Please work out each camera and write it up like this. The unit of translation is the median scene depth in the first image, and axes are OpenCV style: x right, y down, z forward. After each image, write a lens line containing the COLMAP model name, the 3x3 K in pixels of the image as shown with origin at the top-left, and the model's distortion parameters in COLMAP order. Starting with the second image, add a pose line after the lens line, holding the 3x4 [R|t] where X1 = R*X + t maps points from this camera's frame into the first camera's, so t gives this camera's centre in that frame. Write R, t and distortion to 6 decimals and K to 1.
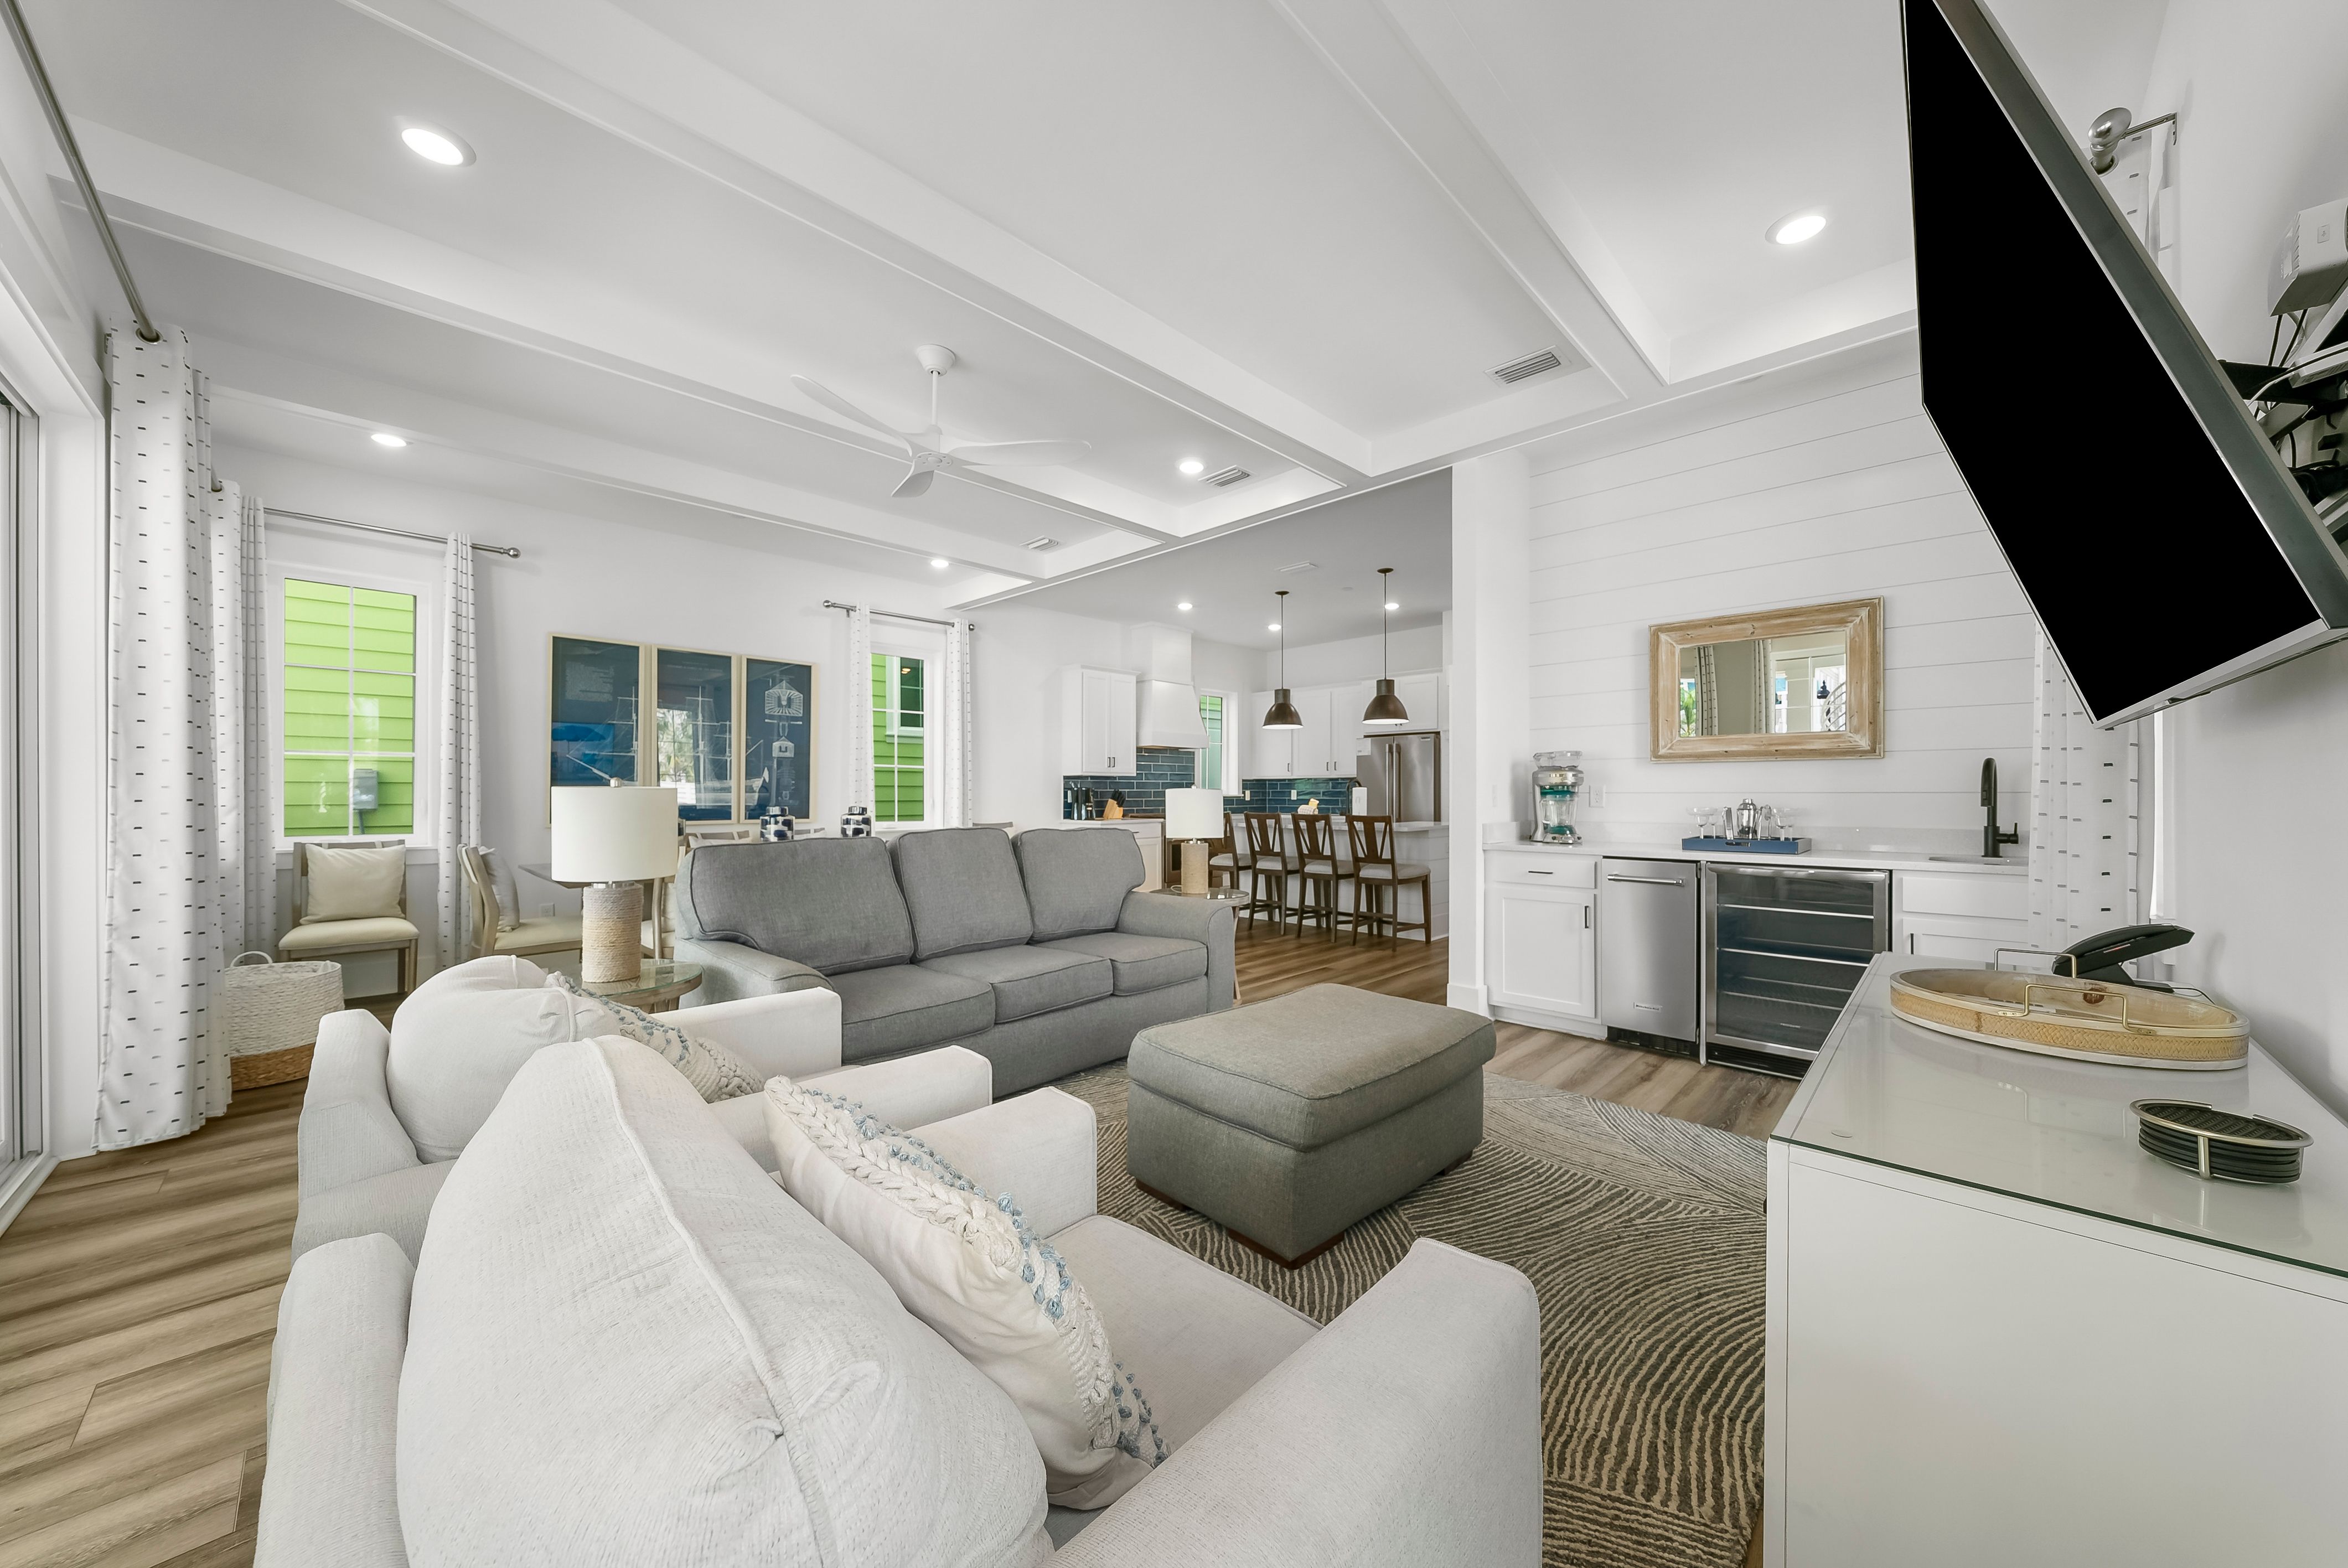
lens RADIAL K [[814.1, 0, 1166.4], [0, 814.1, 794.4], [0, 0, 1]] dist [-0.002388, -0.000294]
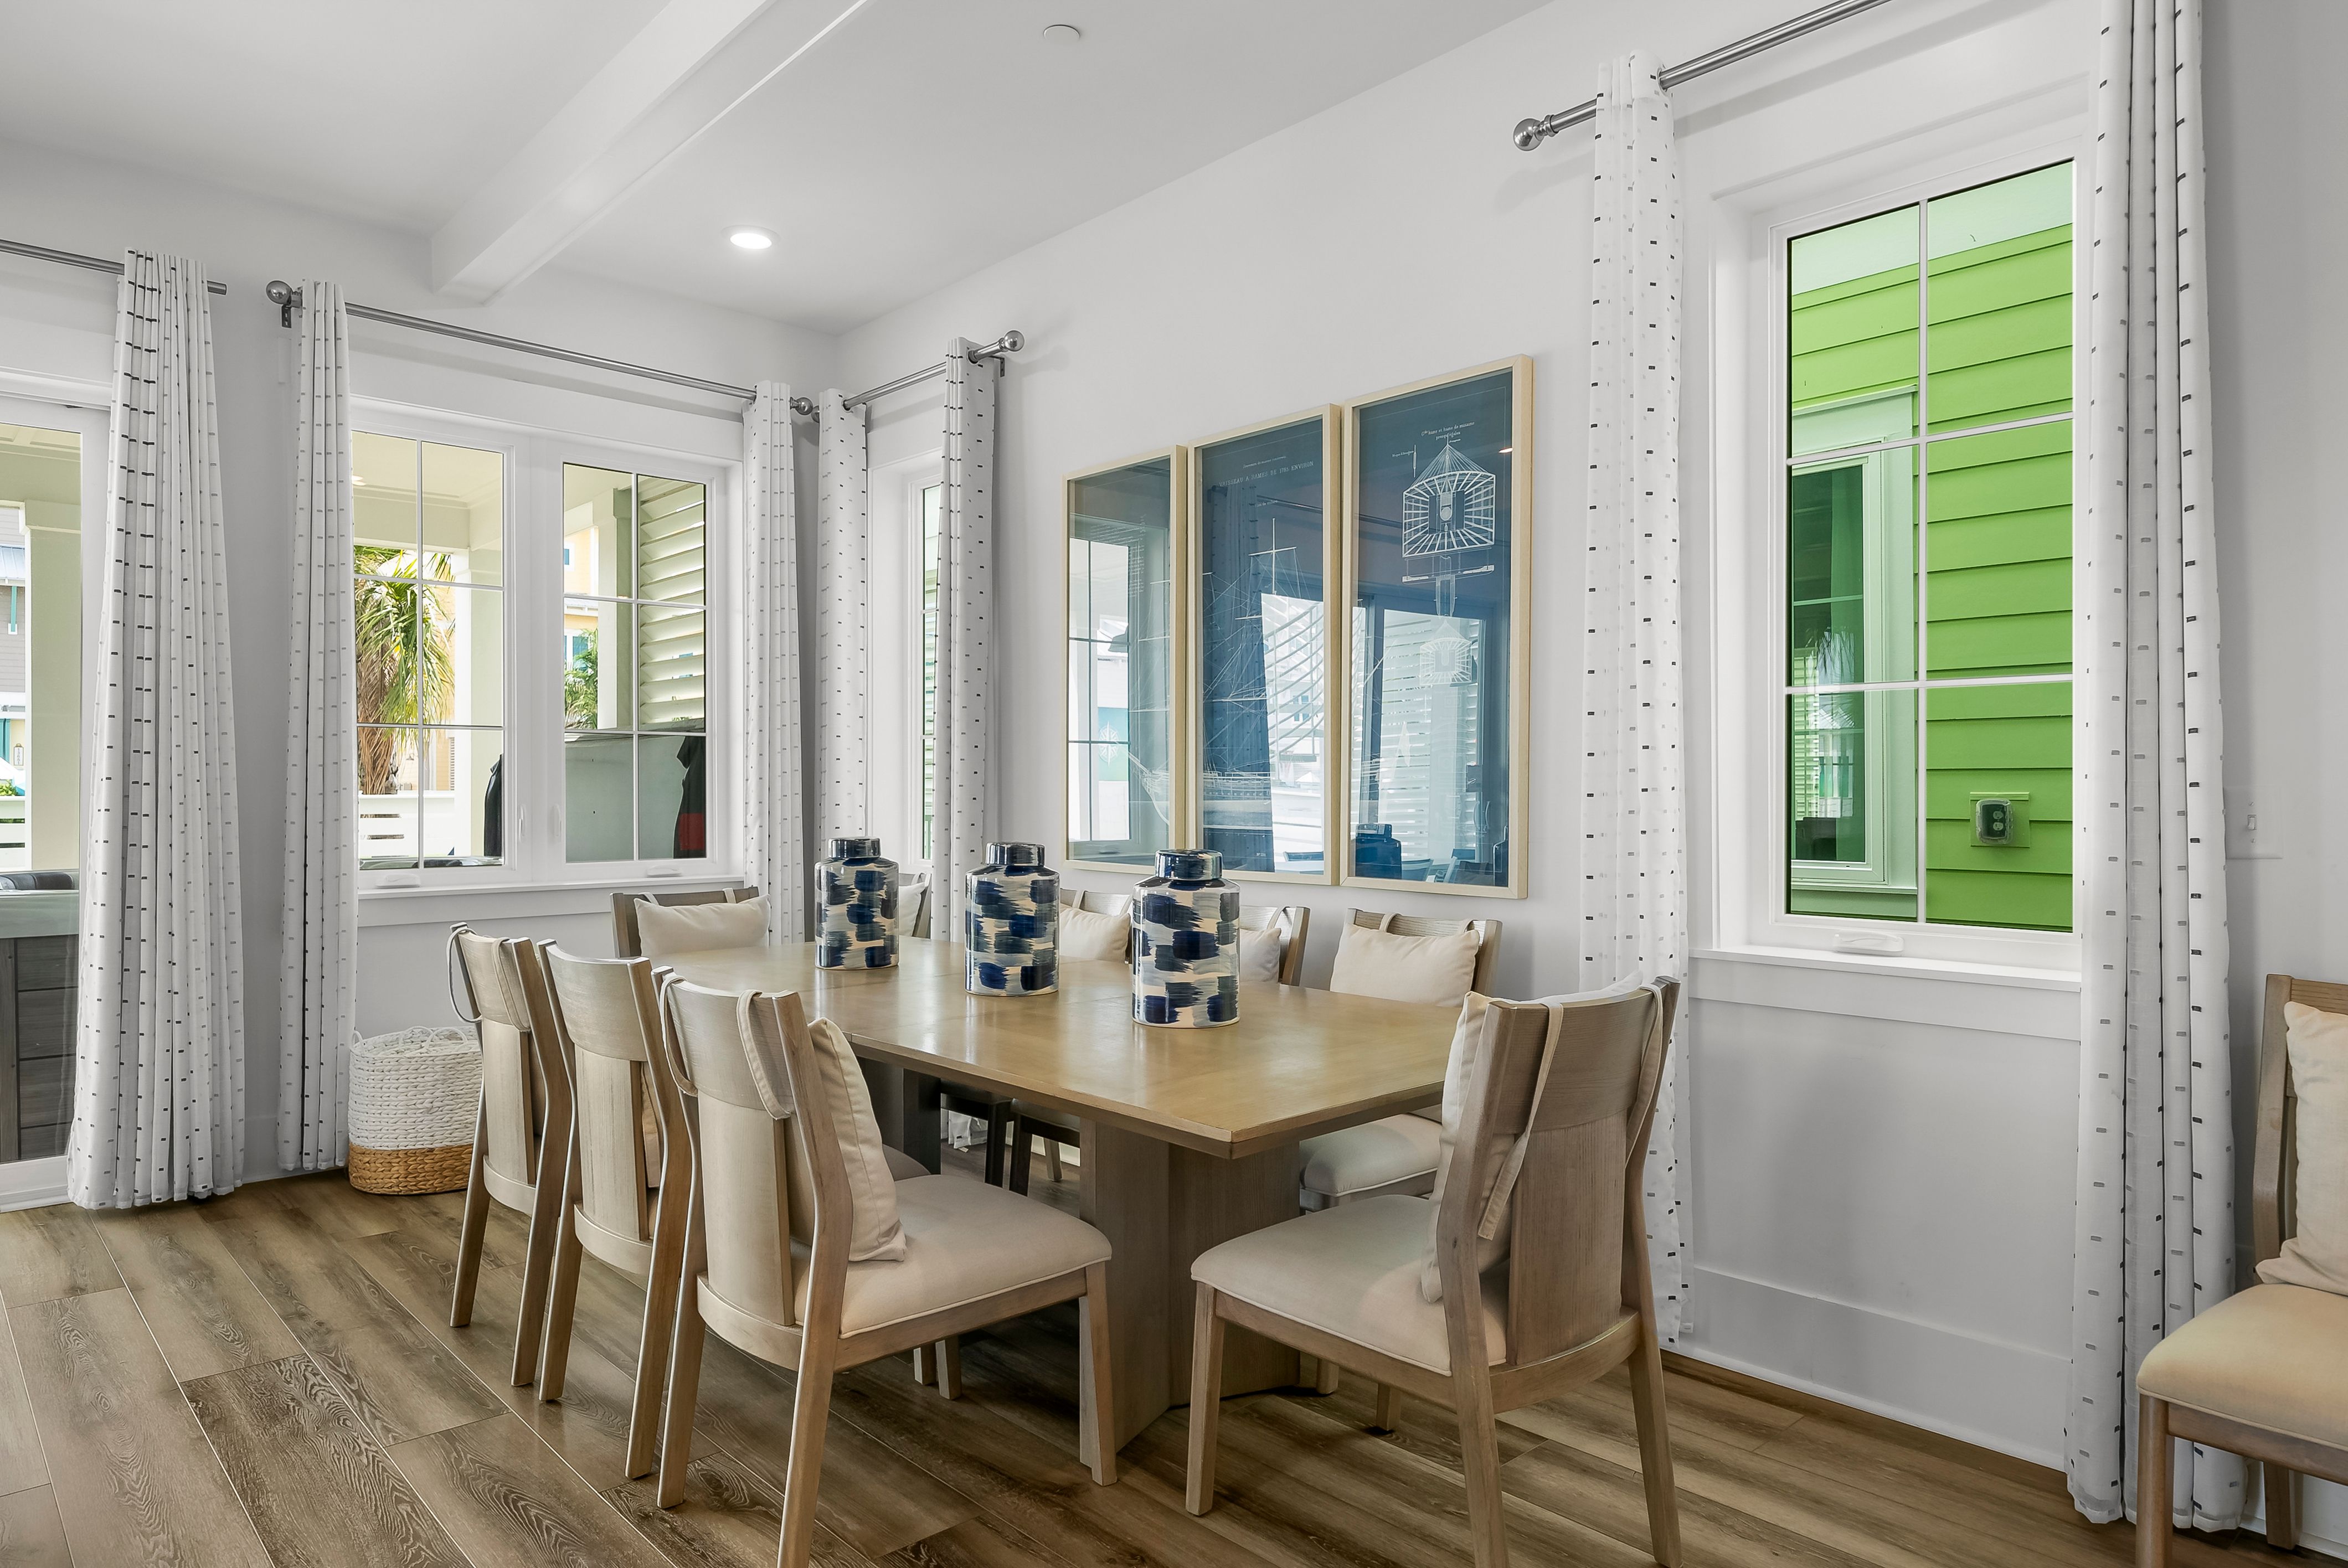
lens RADIAL K [[1408.1, 0, 1175.6], [0, 1408.1, 792.2], [0, 0, 1]] dist [0.003981, -0.001441]
pose [[-0.045234, 0.002377, -0.998974, 0.075692], [0.002291, 0.999995, 0.002275, -0.005473], [0.998974, -0.002185, -0.045239, 0.850136]]
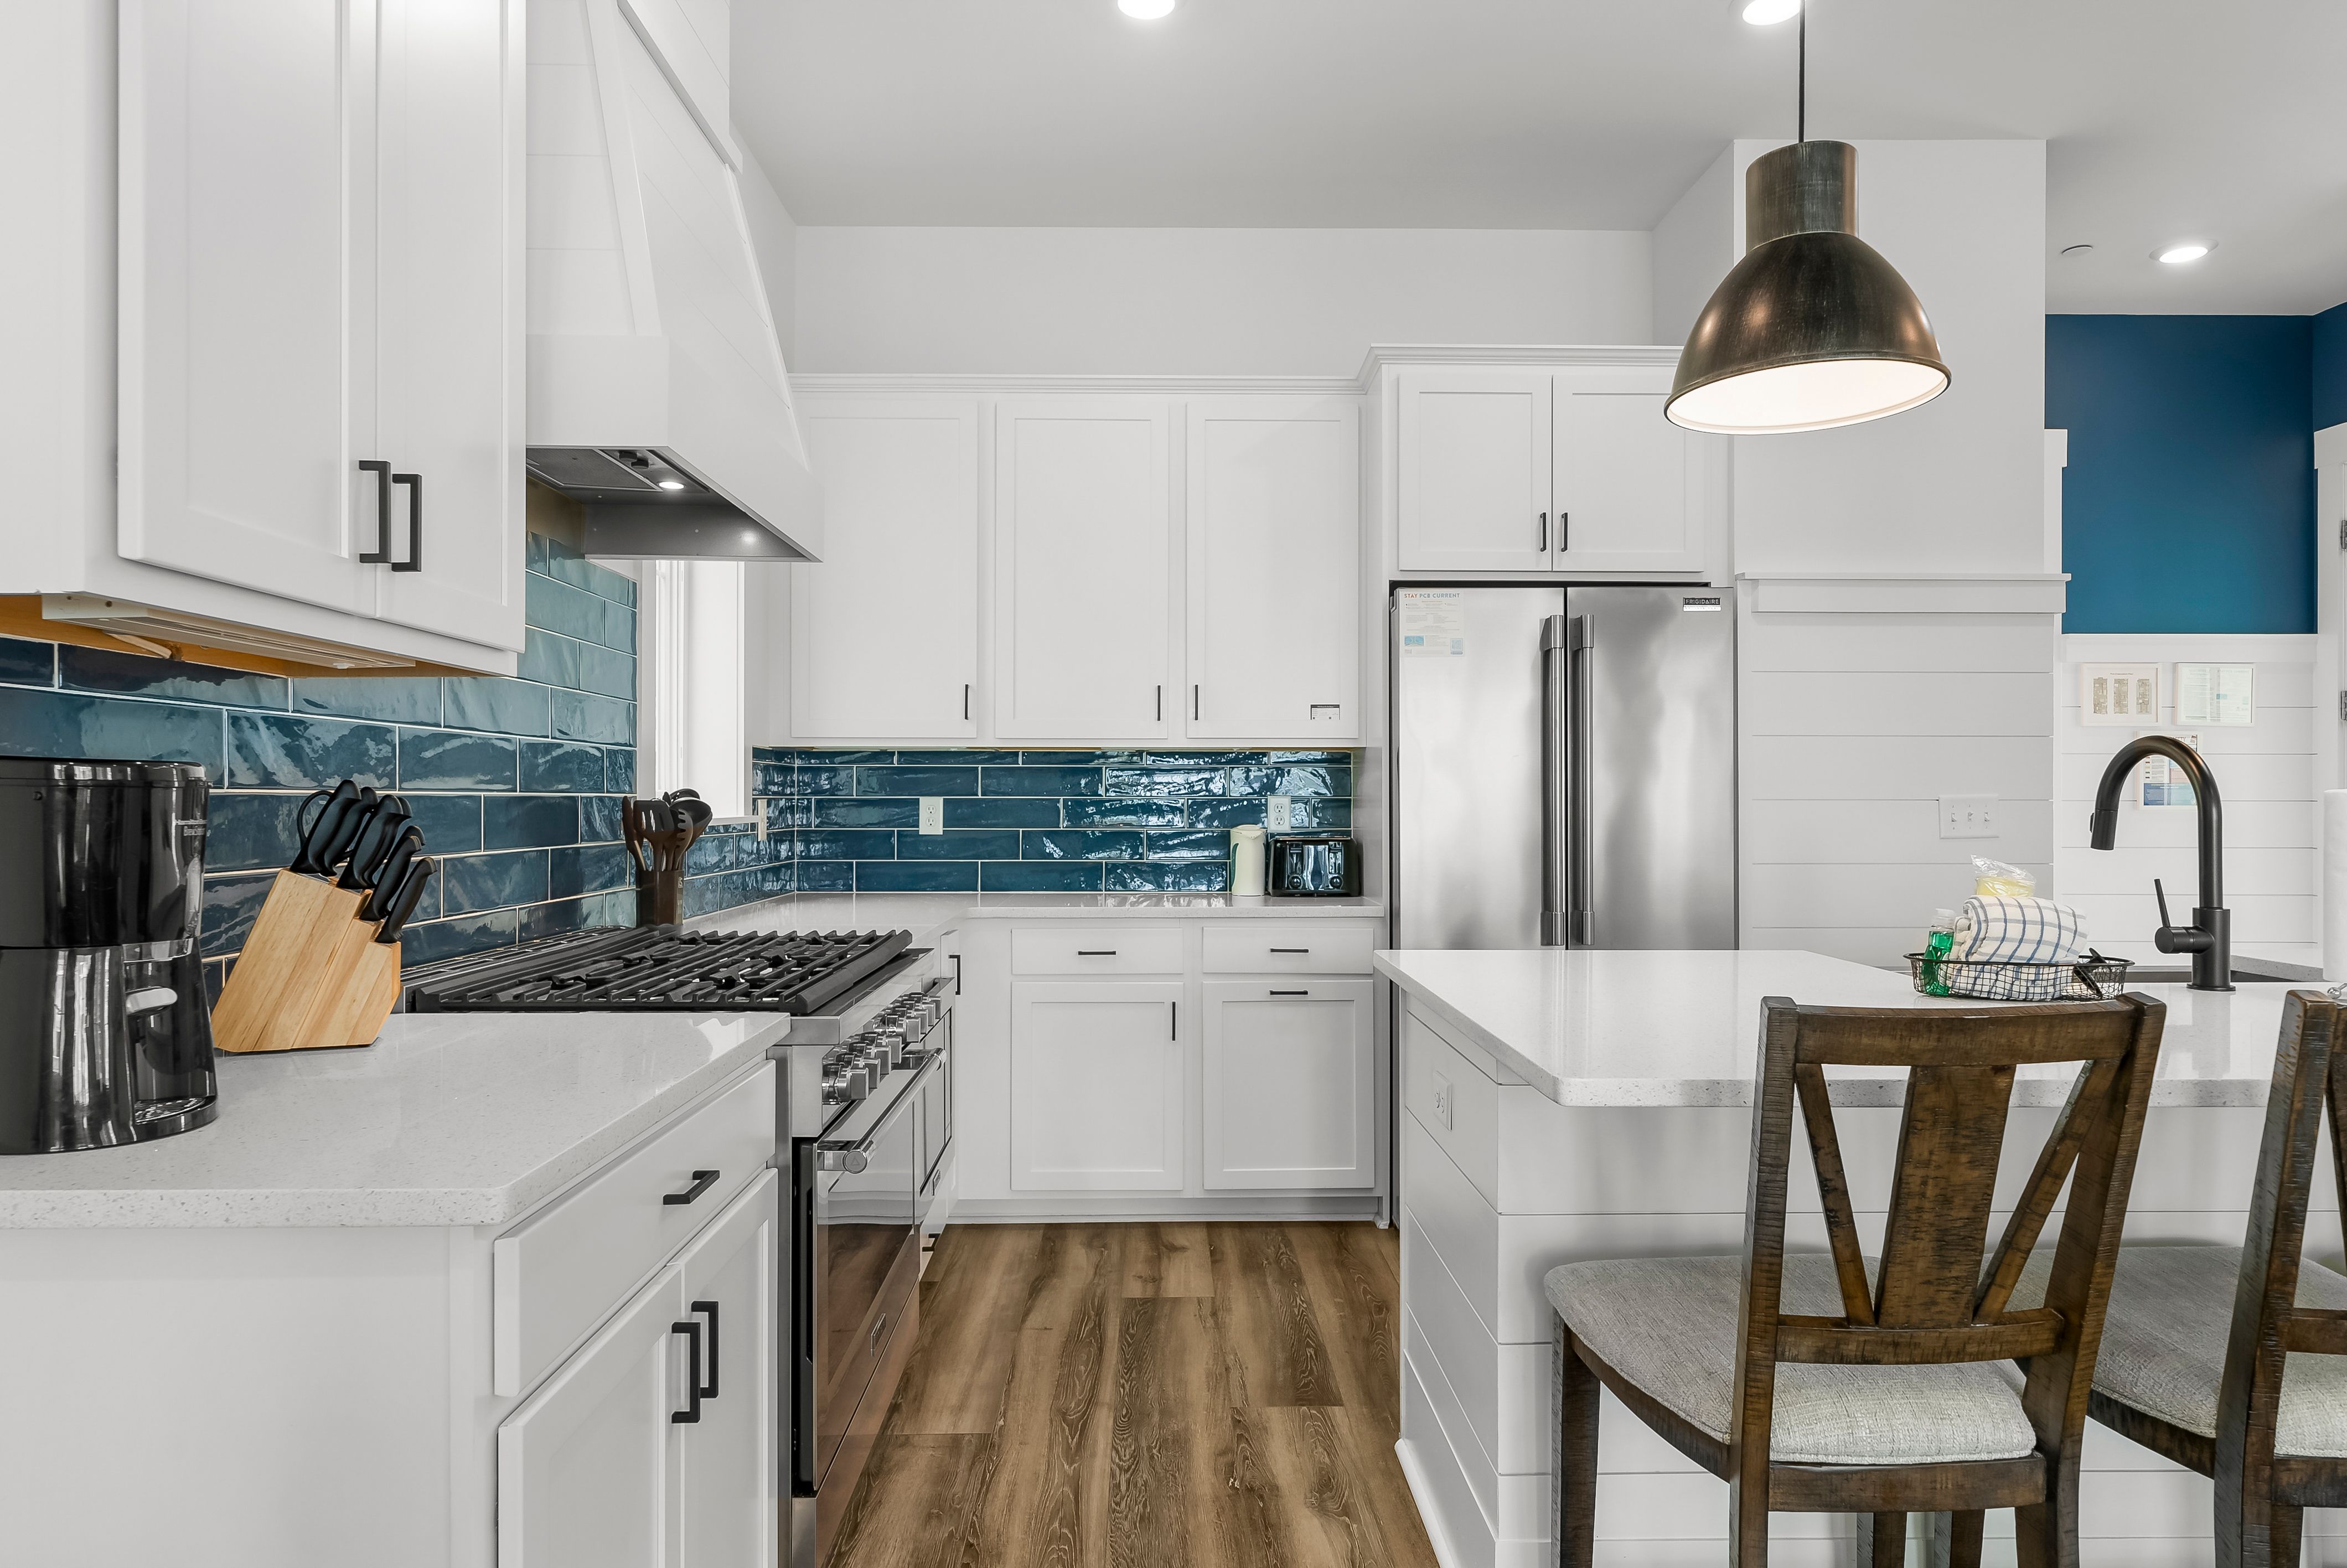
lens RADIAL K [[1407.6, 0, 1175.1], [0, 1407.6, 792.2], [0, 0, 1]] dist [0.003981, -0.001441]
pose [[0.700424, 0.007543, 0.713687, -0.150598], [-0.001464, 0.999957, -0.009132, -0.004605], [-0.713725, 0.005351, 0.700405, 0.979189]]
